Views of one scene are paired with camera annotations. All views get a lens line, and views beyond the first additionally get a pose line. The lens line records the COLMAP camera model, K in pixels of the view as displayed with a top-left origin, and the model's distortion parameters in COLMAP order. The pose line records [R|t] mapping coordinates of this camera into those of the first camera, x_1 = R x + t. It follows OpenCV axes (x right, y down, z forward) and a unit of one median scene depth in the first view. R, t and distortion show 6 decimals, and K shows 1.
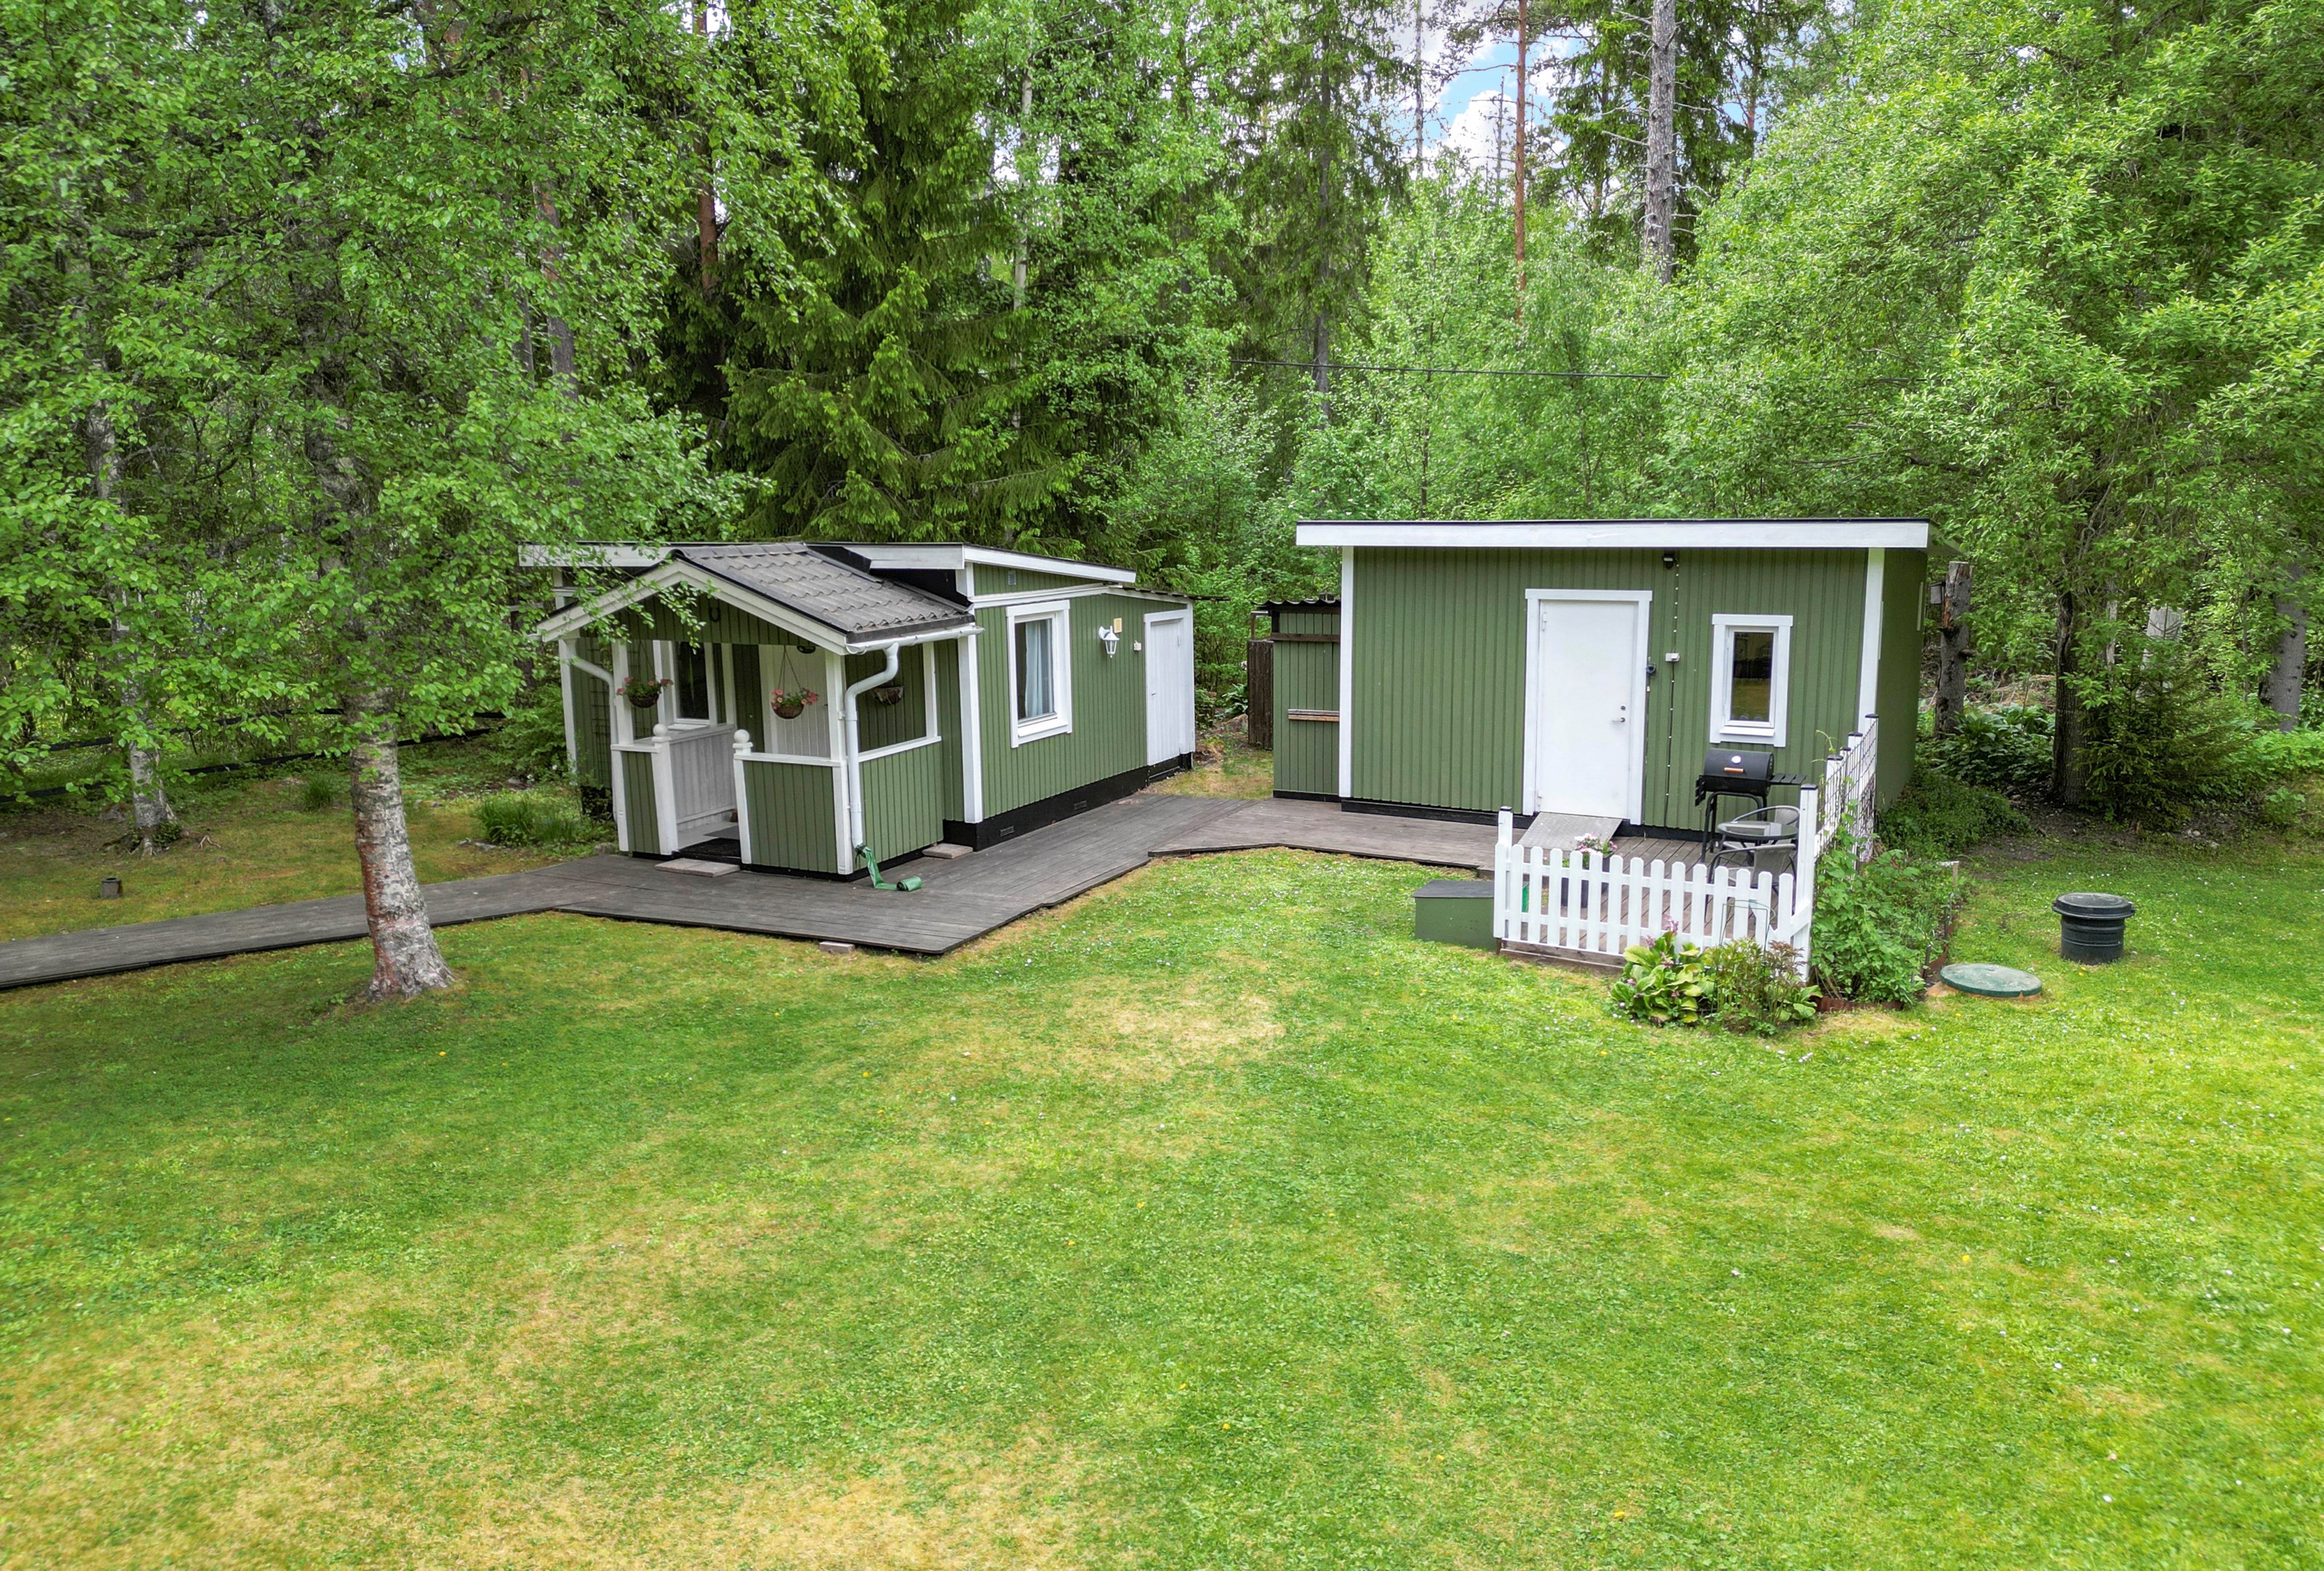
lens RADIAL K [[1765.9, 0, 1160.1], [0, 1765.9, 657.5], [0, 0, 1]] dist [0.095690, -0.107789]
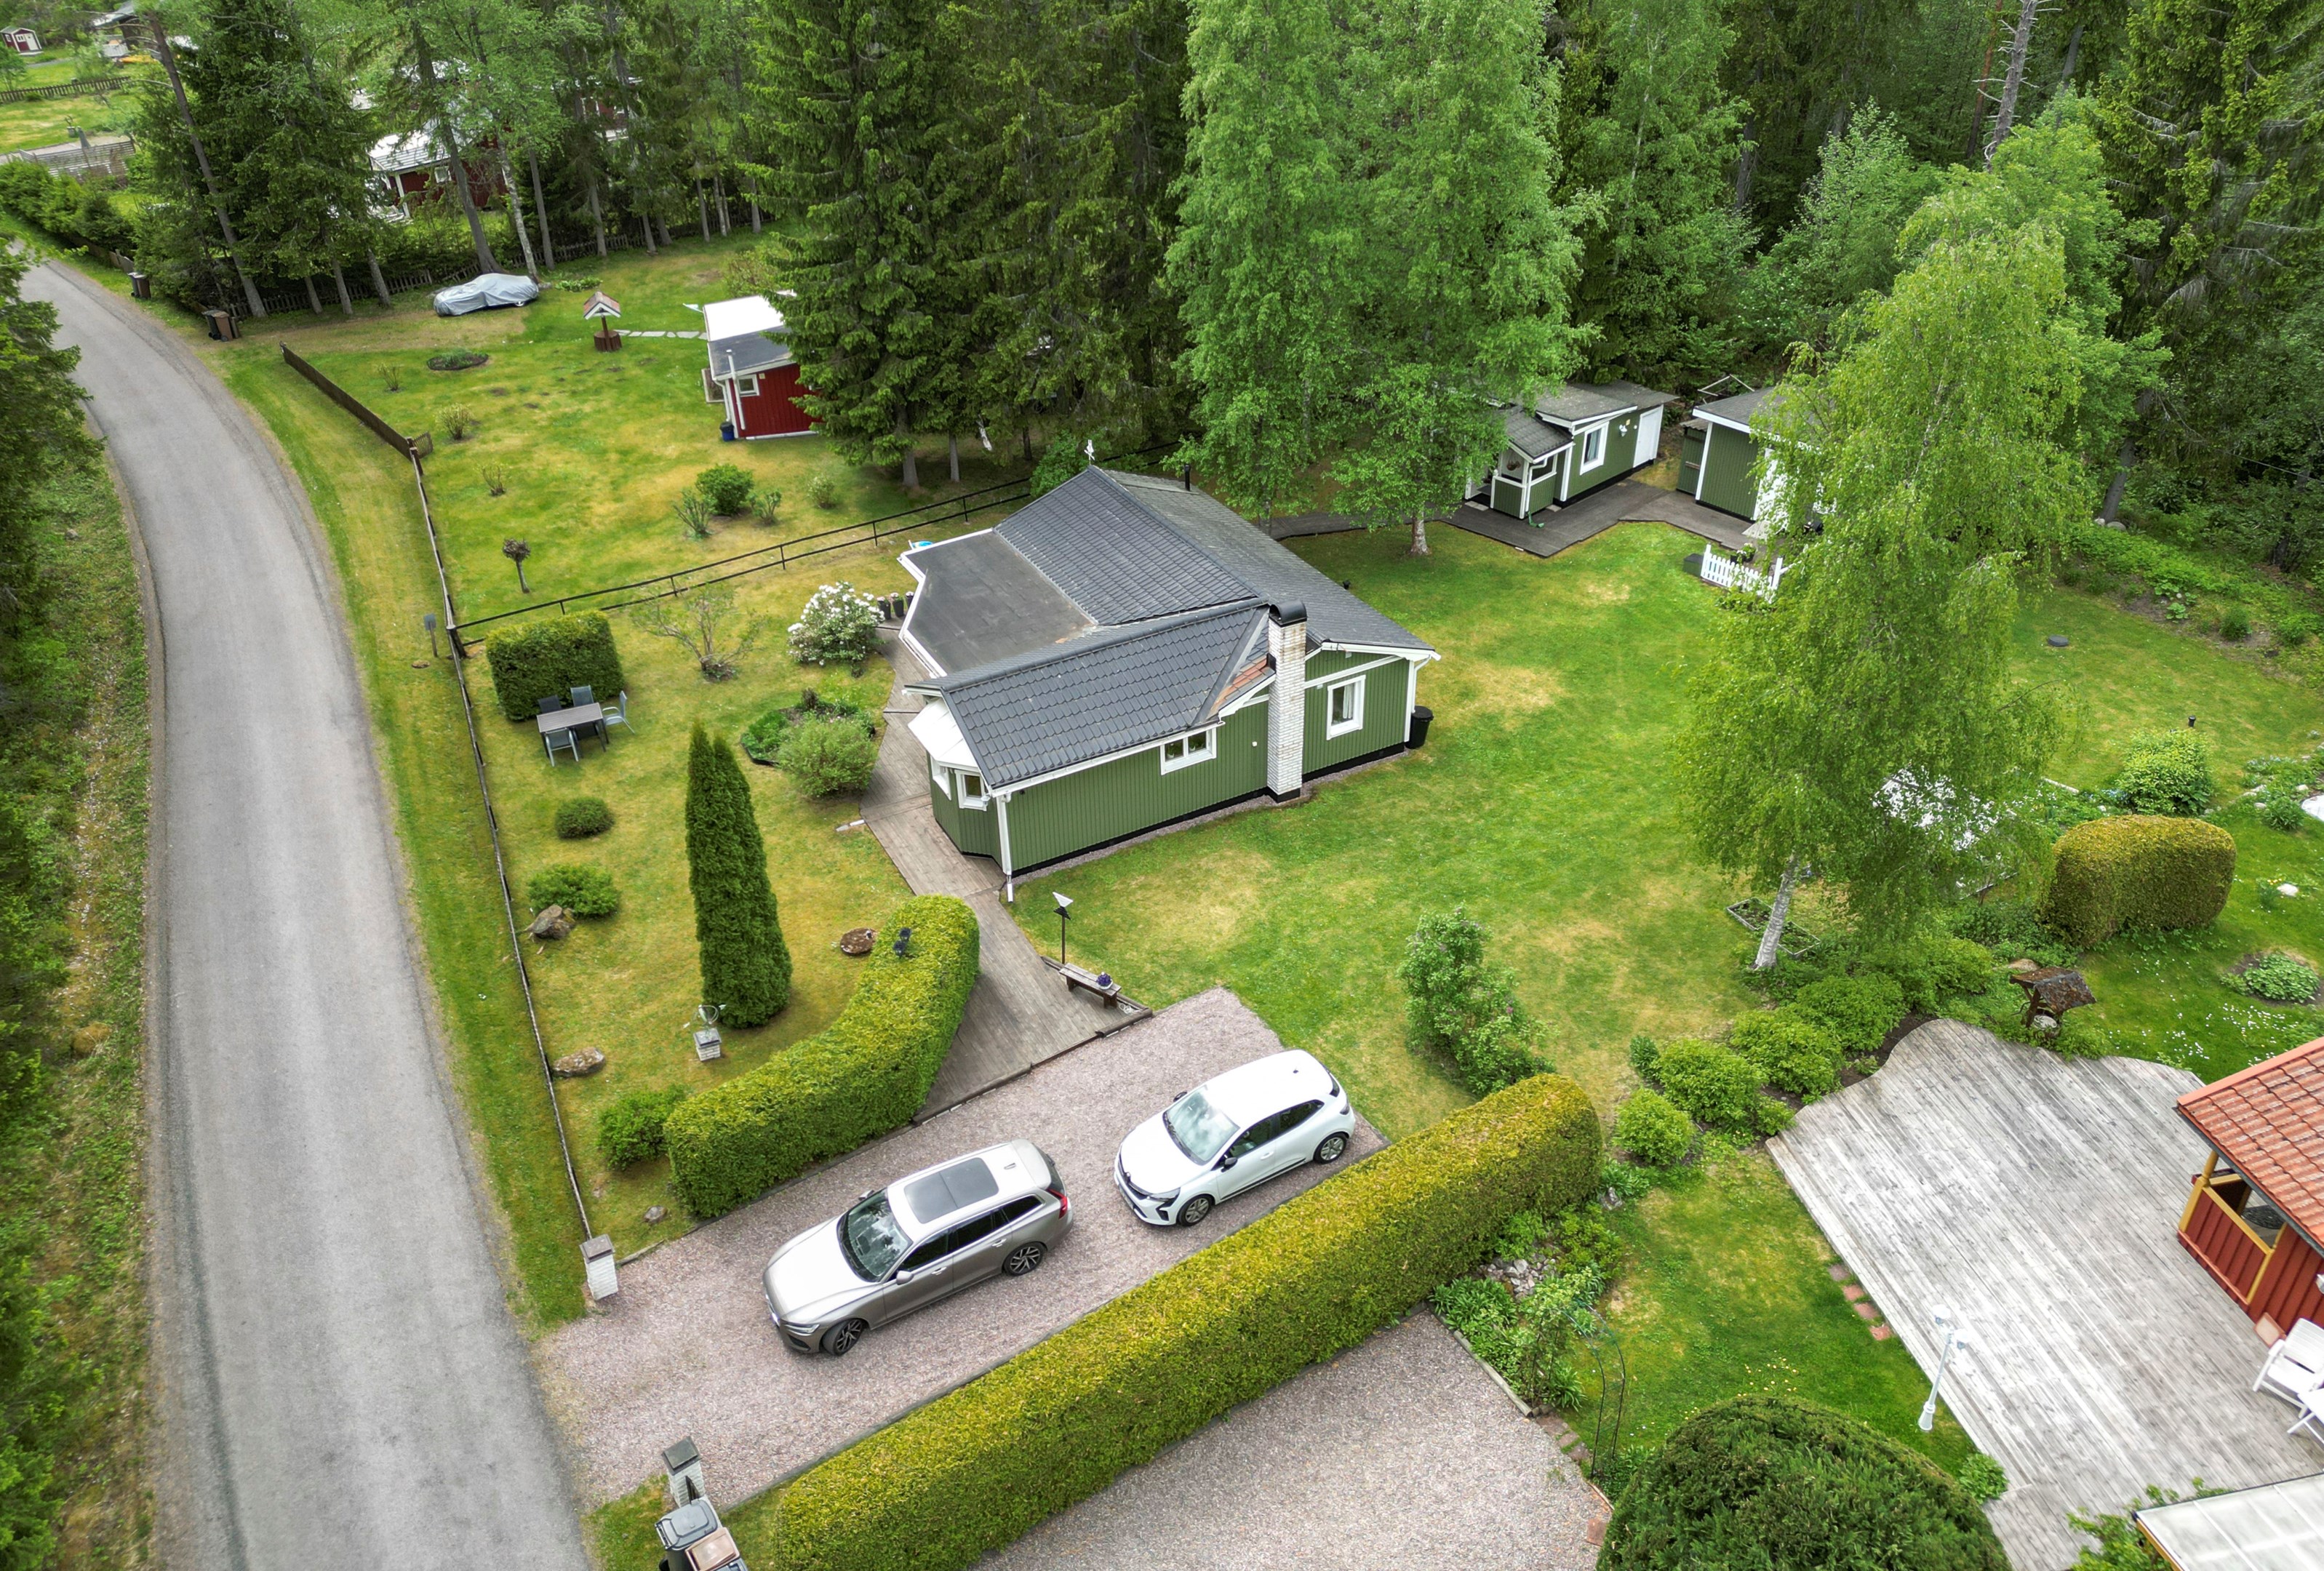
lens RADIAL K [[1765.9, 0, 1160.1], [0, 1765.9, 657.5], [0, 0, 1]] dist [0.095690, -0.107789]
pose [[0.940892, 0.163702, -0.296520, 0.214688], [-0.042912, 0.926006, 0.375062, -0.857572], [0.335977, -0.340169, 0.878296, -2.249103]]
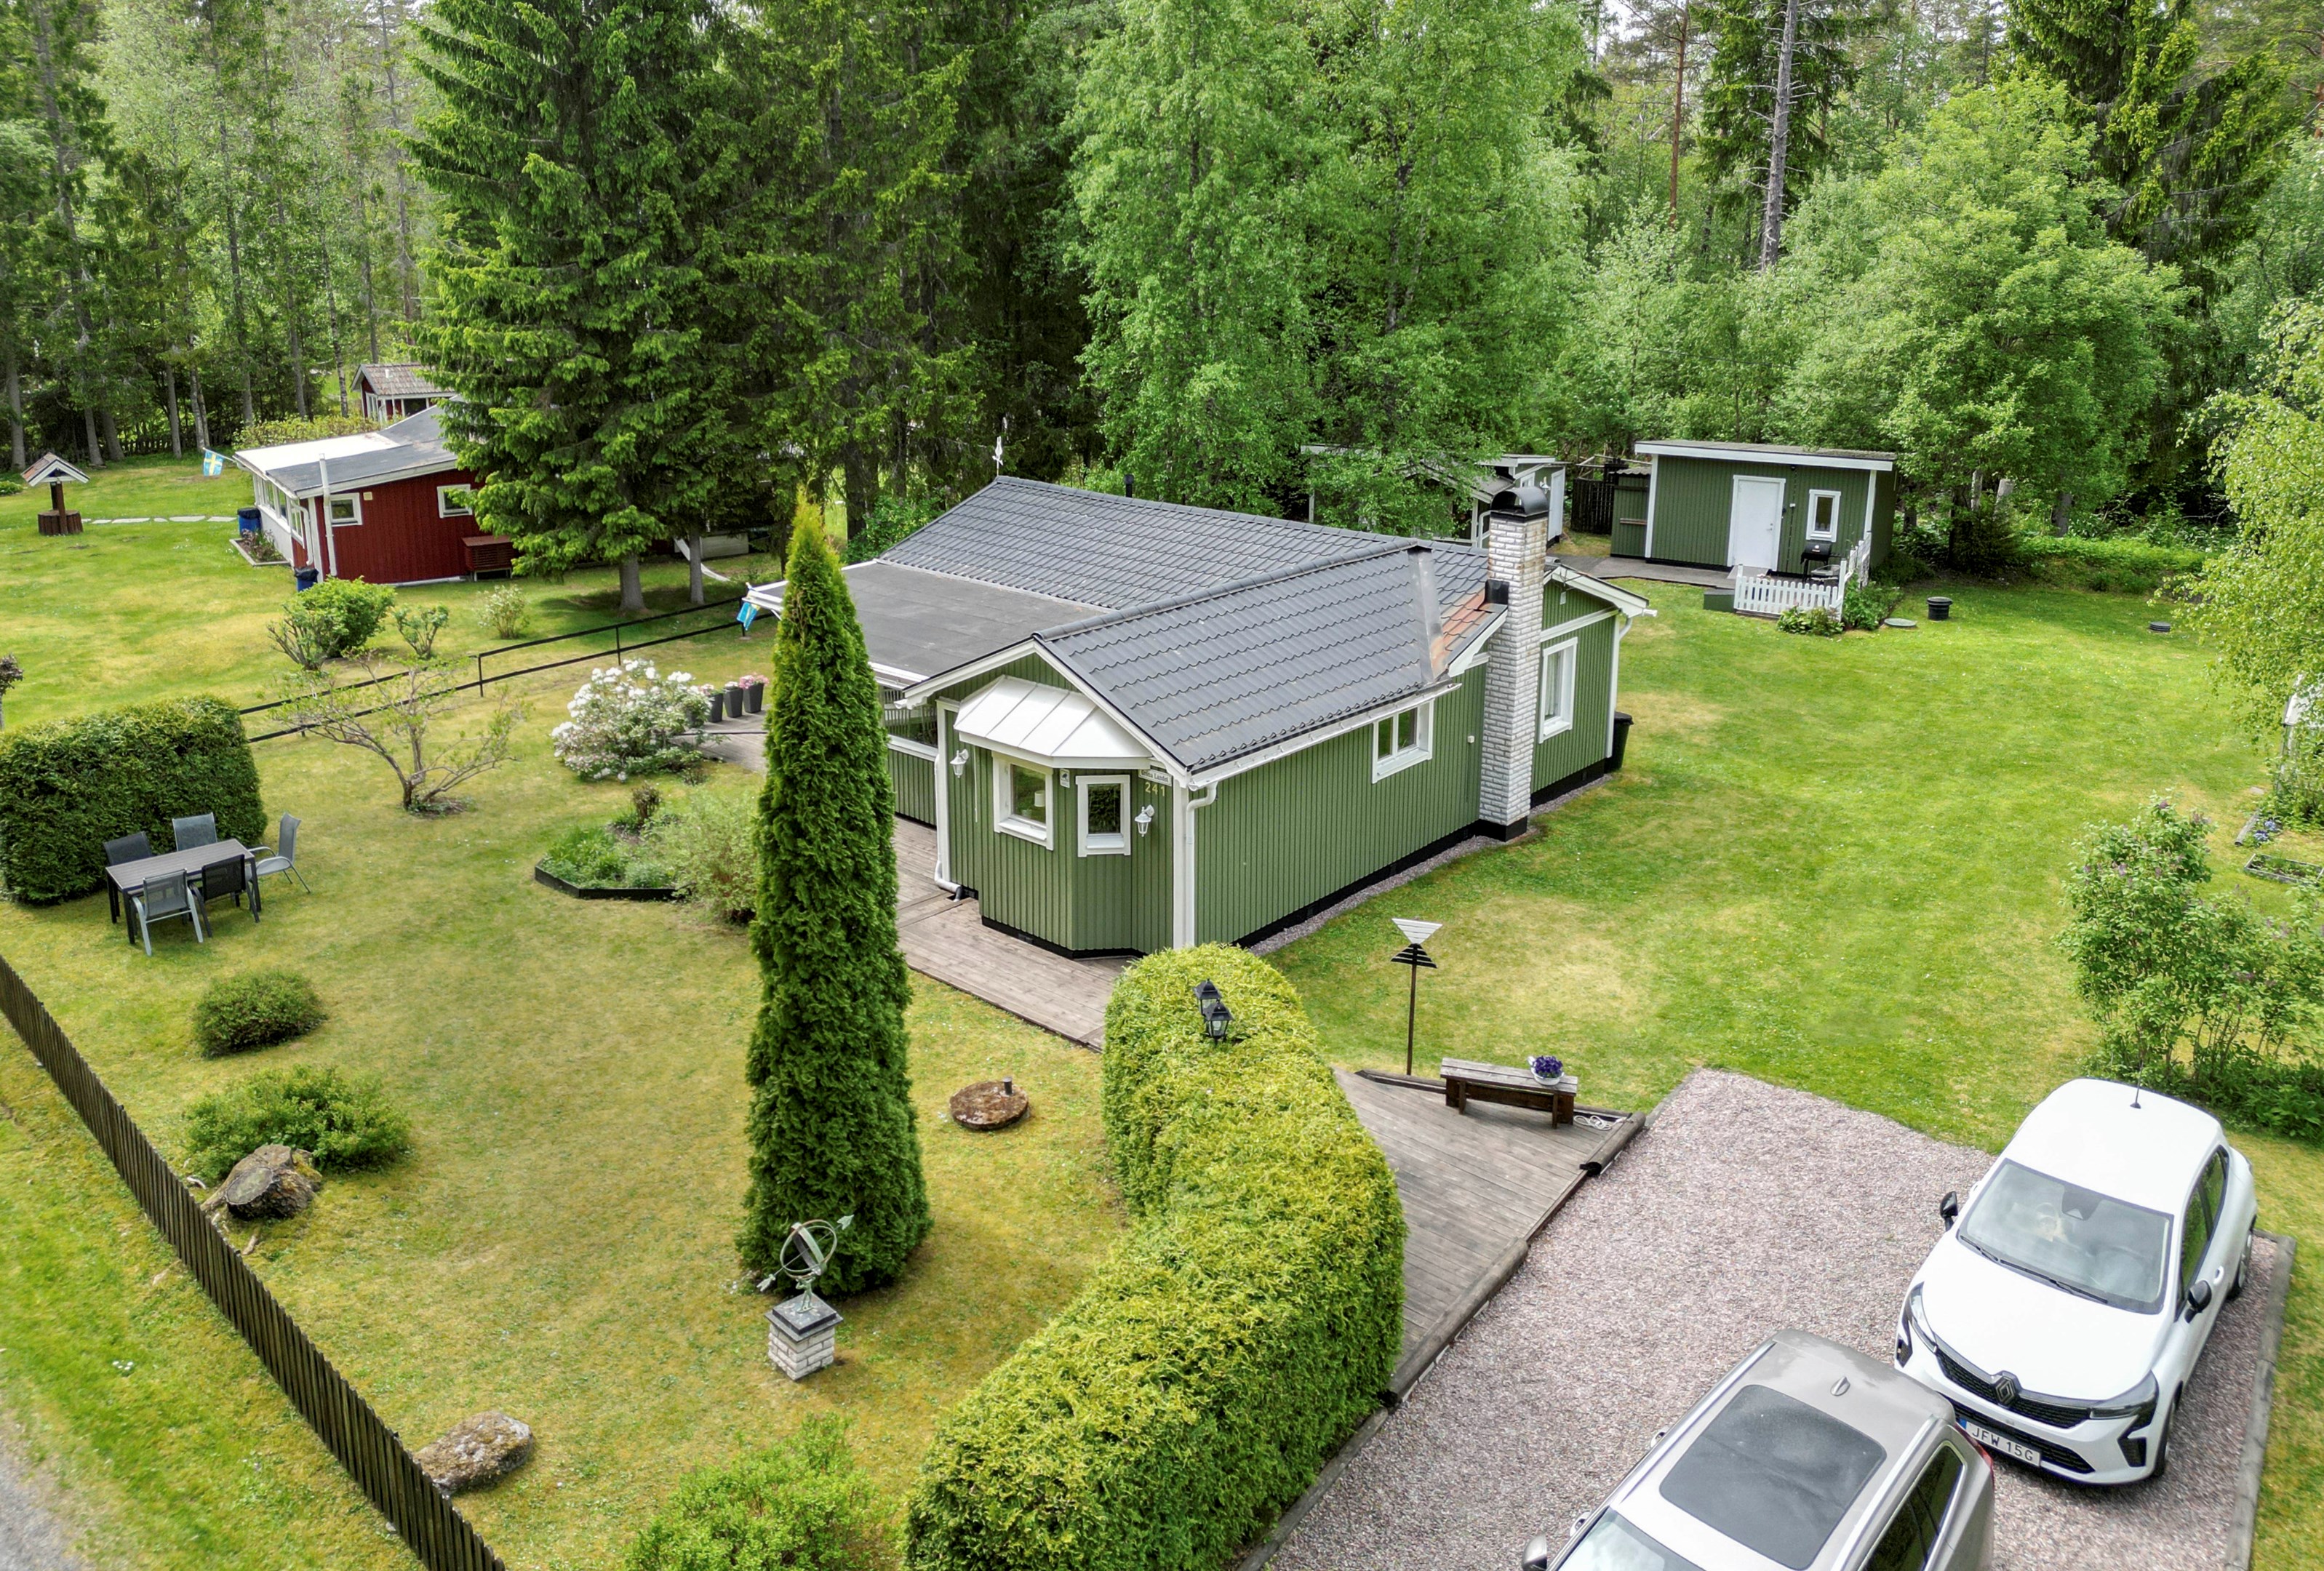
lens RADIAL K [[1801.5, 0, 1217.3], [0, 1801.5, 460.4], [0, 0, 1]] dist [0.090335, -0.098266]
pose [[0.999752, 0.021029, 0.007394, -0.580432], [-0.021272, 0.999179, 0.034488, -0.143306], [-0.006663, -0.034637, 0.999378, -1.657737]]
